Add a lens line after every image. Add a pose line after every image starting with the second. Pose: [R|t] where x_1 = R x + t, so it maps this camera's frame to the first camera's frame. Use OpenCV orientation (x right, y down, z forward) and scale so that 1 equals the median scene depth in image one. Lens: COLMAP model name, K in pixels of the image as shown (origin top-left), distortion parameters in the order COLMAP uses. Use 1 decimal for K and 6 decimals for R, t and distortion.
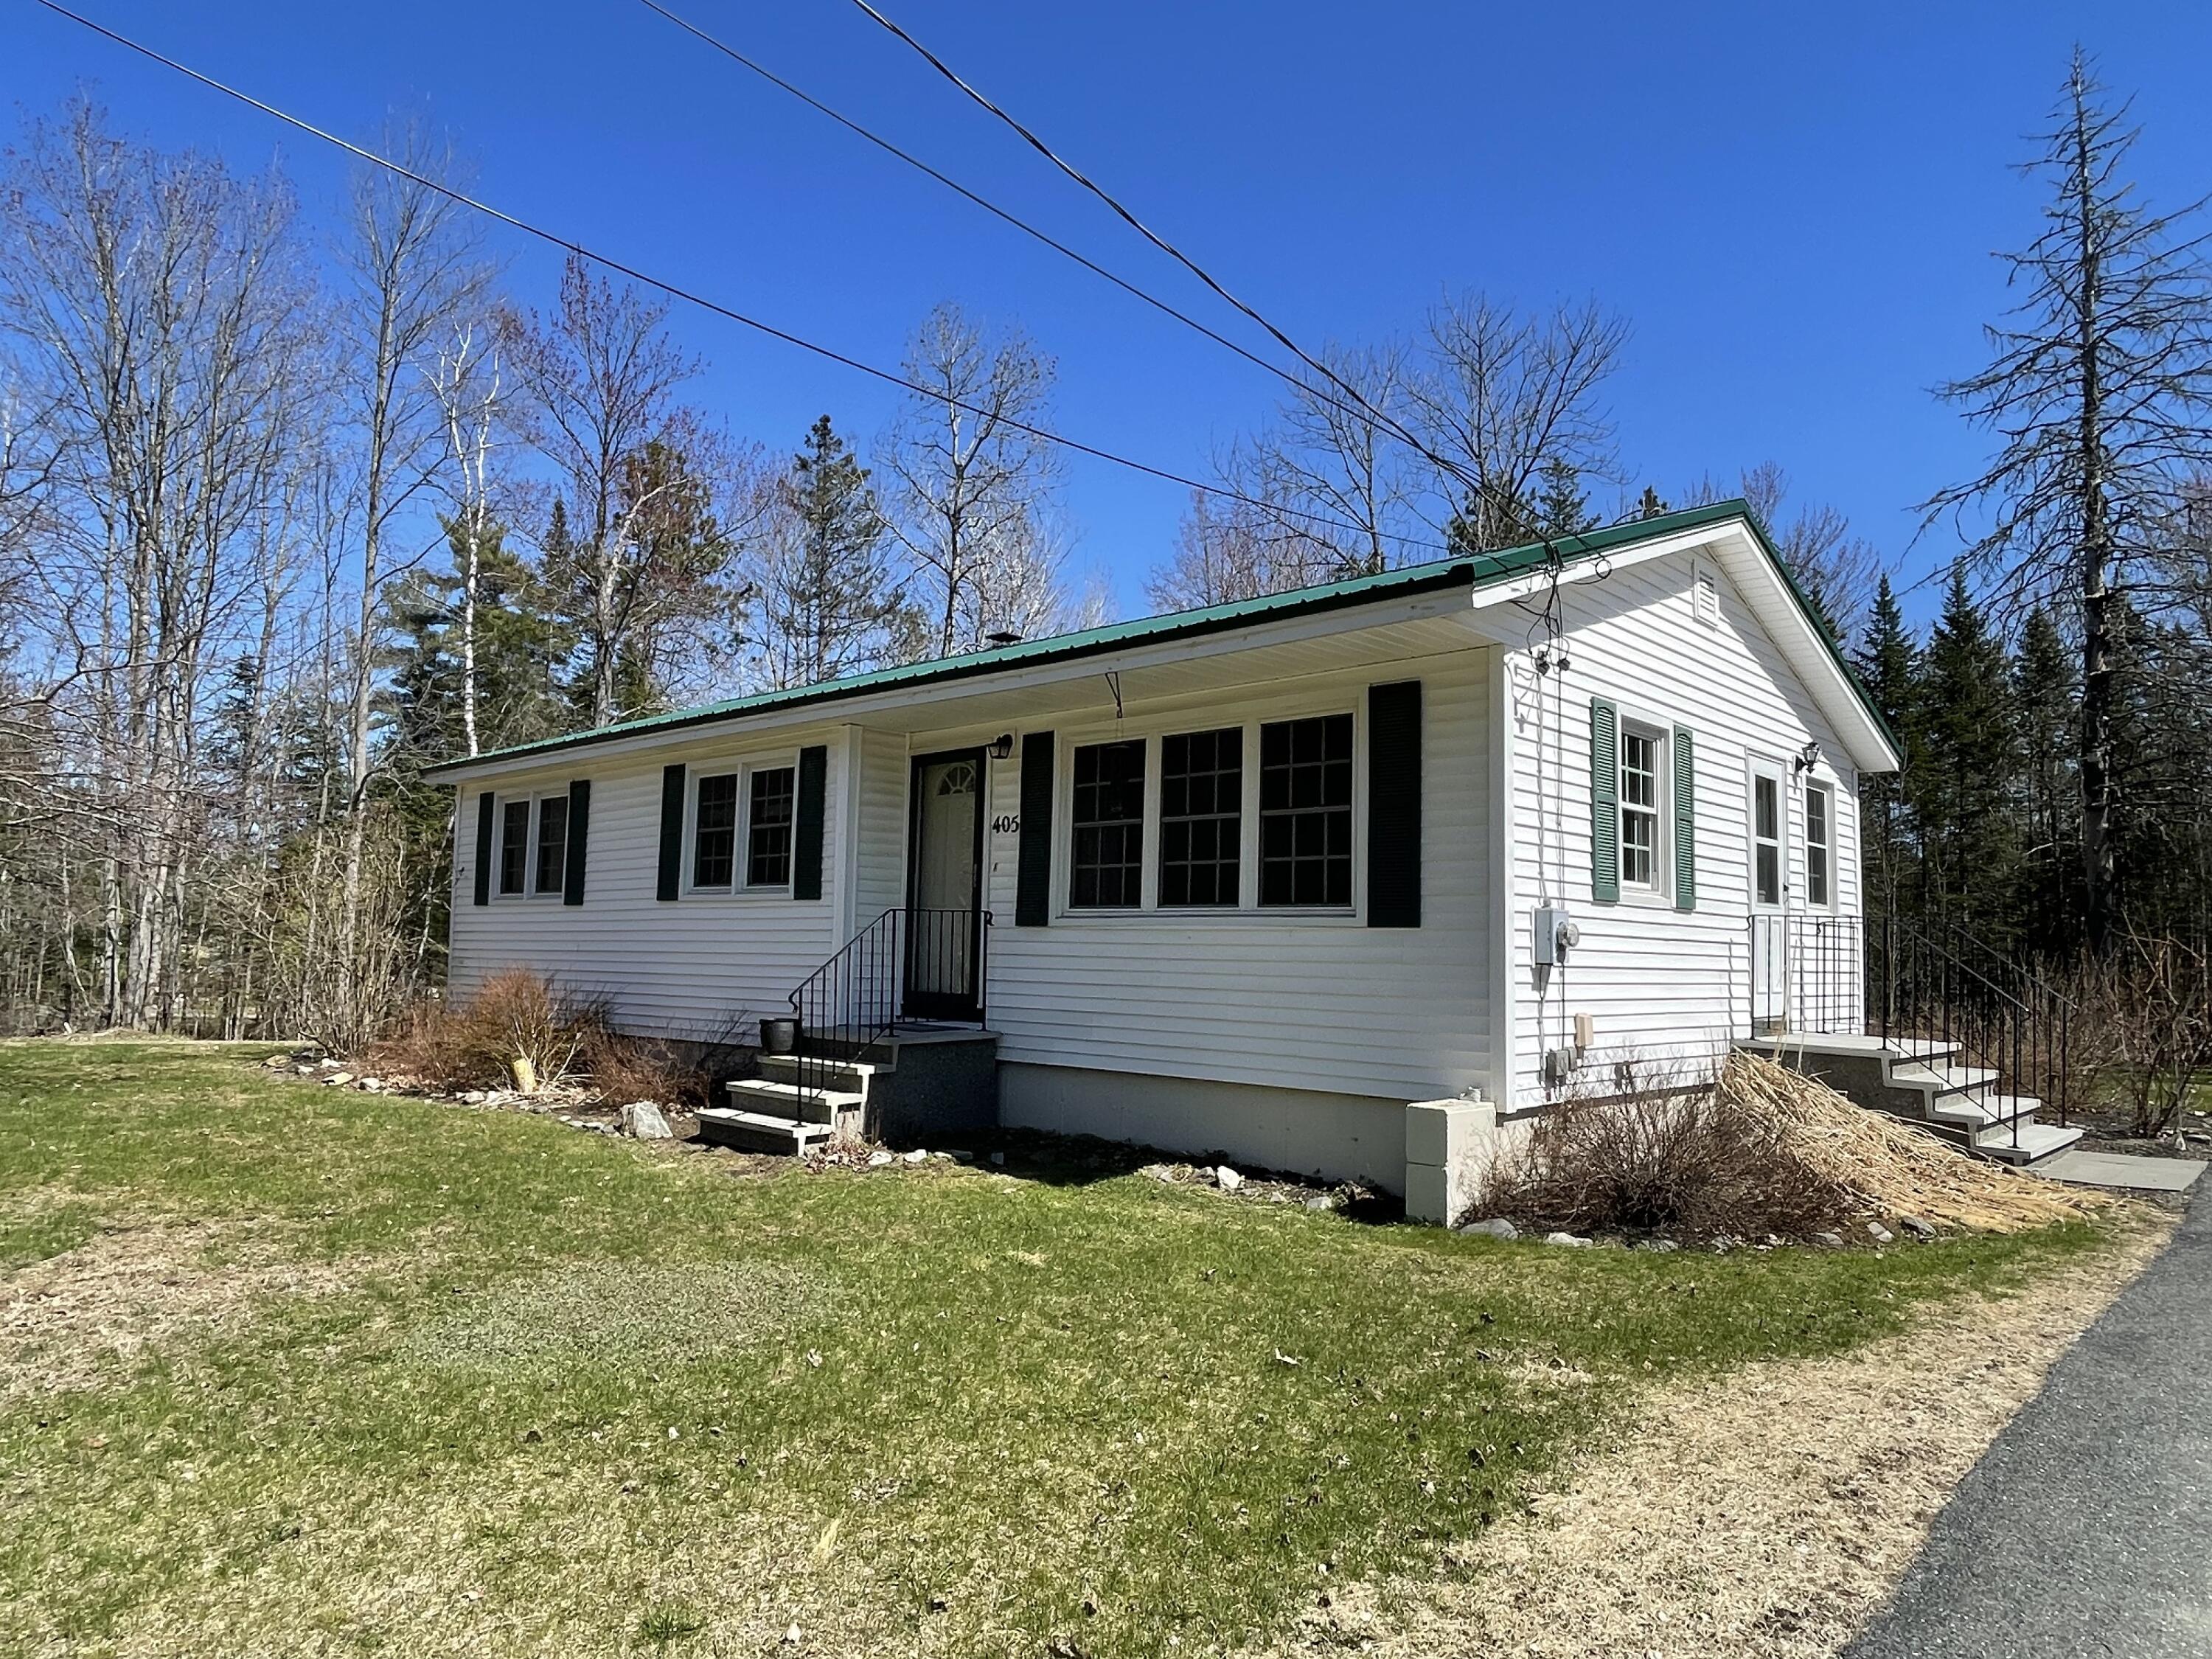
lens RADIAL K [[1407.5, 0, 1081.6], [0, 1407.5, 831.6], [0, 0, 1]] dist [0.009968, -0.010134]
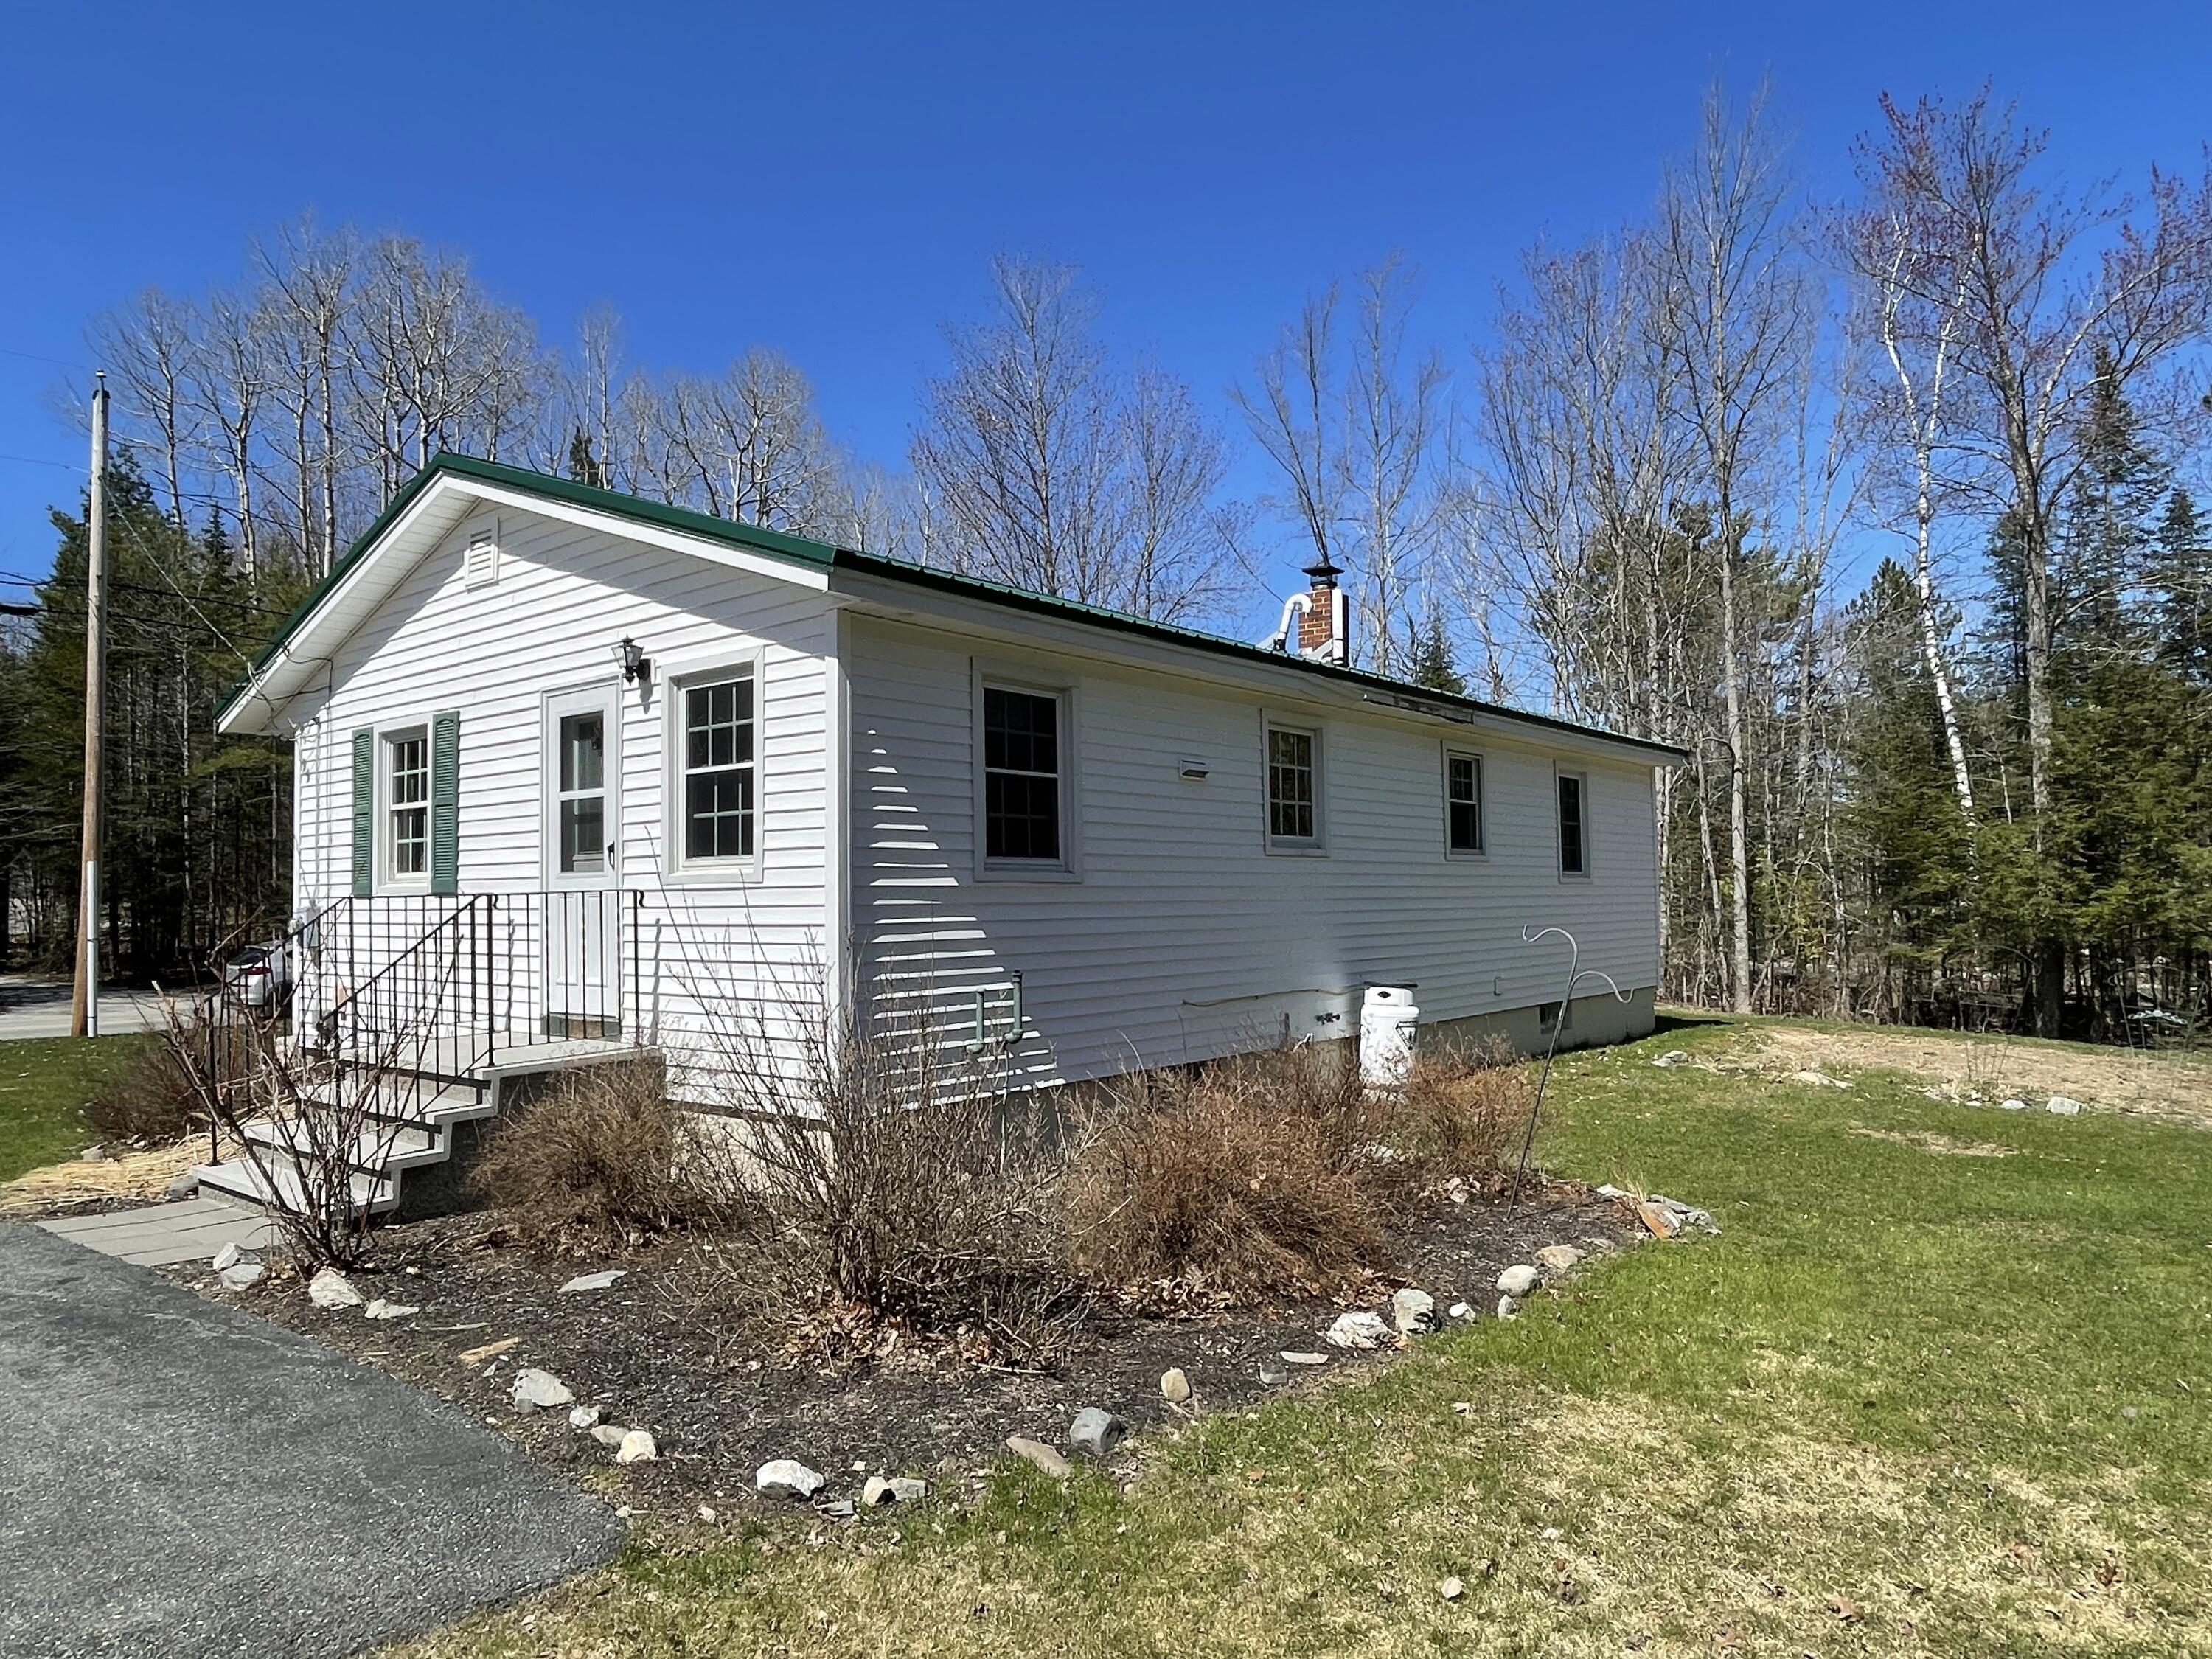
lens RADIAL K [[1407.5, 0, 1121.9], [0, 1407.5, 834.3], [0, 0, 1]] dist [0.009968, -0.010134]
pose [[0.087607, -0.069515, -0.993727, 1.337449], [0.102365, 0.992909, -0.060433, 0.111541], [0.990882, -0.096429, 0.094102, 1.260357]]
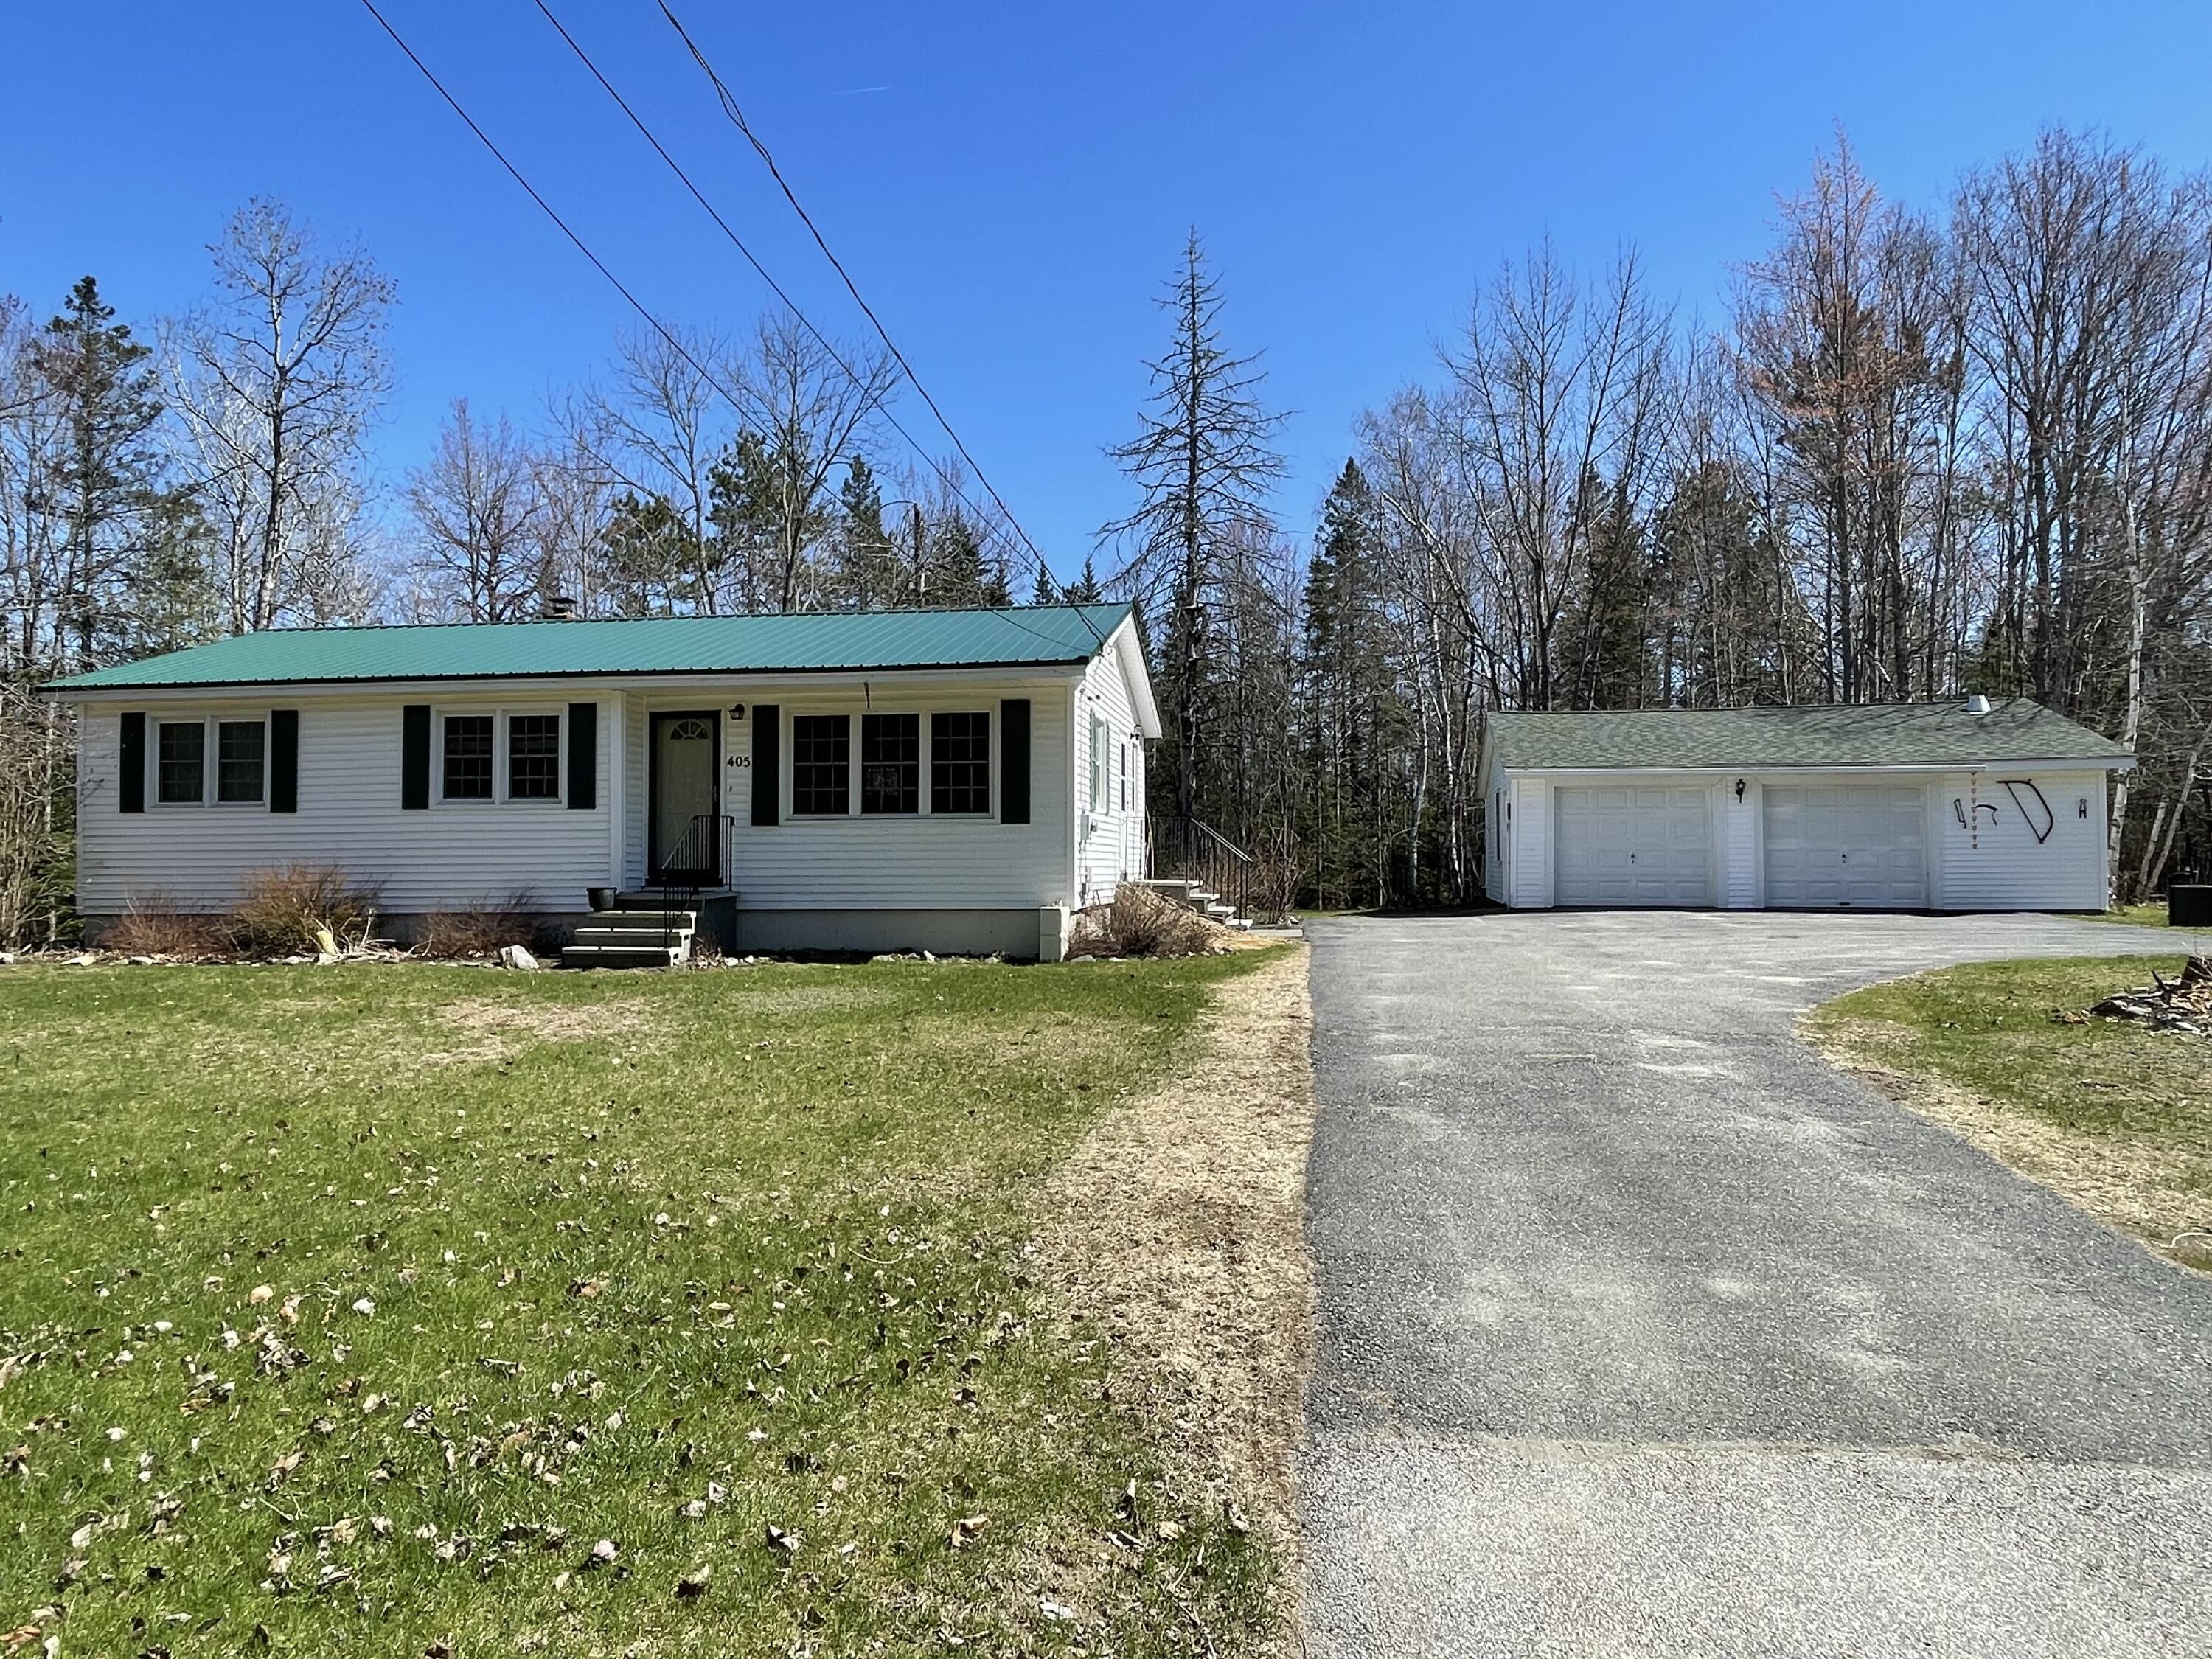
lens RADIAL K [[1407.5, 0, 1080.0], [0, 1407.5, 828.9], [0, 0, 1]] dist [0.009968, -0.010134]
pose [[0.826780, -0.008642, 0.562459, -0.635118], [-0.028632, 0.997939, 0.057420, -0.031935], [-0.561797, -0.063579, 0.824829, -0.531952]]
